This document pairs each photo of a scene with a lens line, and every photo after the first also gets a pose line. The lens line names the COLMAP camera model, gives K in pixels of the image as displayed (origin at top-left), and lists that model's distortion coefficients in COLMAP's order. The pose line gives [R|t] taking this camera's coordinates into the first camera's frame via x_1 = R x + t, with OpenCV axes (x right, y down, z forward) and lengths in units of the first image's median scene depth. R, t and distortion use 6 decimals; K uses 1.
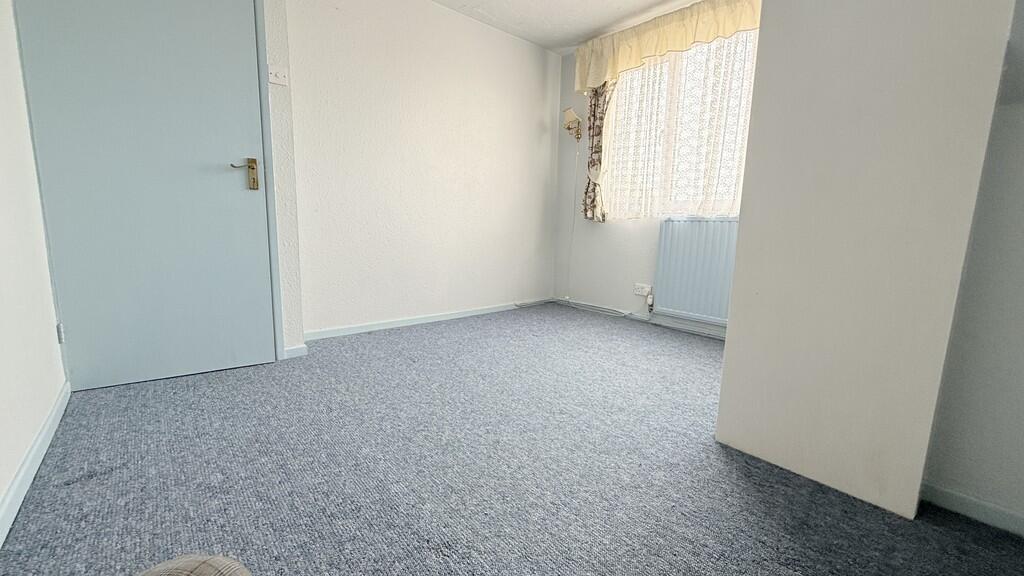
lens RADIAL K [[410.2, 0, 509.6], [0, 410.2, 287.5], [0, 0, 1]] dist [0.000846, -0.000451]
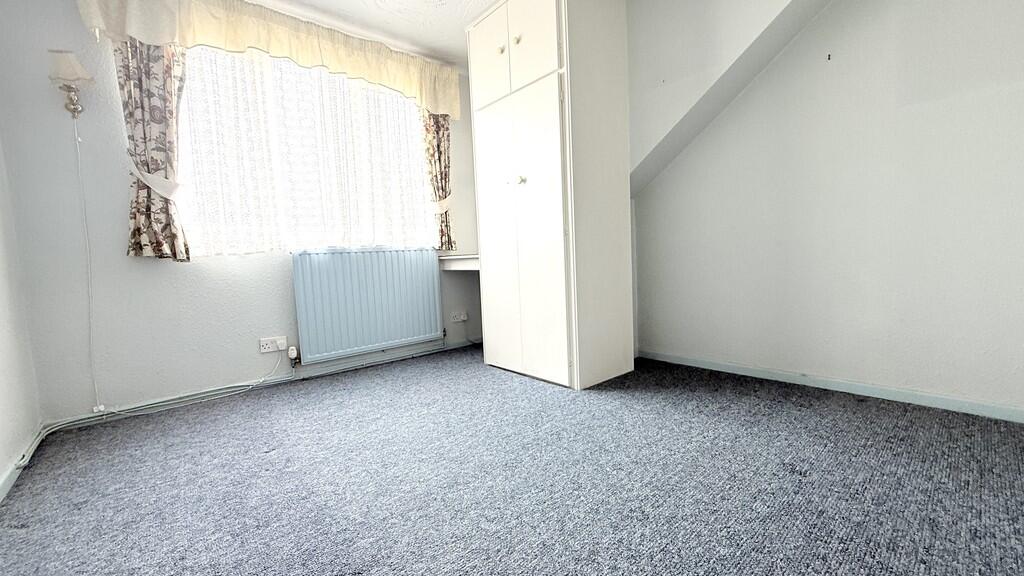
lens RADIAL K [[410.2, 0, 509.4], [0, 410.2, 285.8], [0, 0, 1]] dist [0.000846, -0.000451]
pose [[0.002934, -0.099871, 0.994996, -0.465382], [0.198497, 0.975259, 0.097305, -0.095005], [-0.980097, 0.197218, 0.022686, 0.568126]]
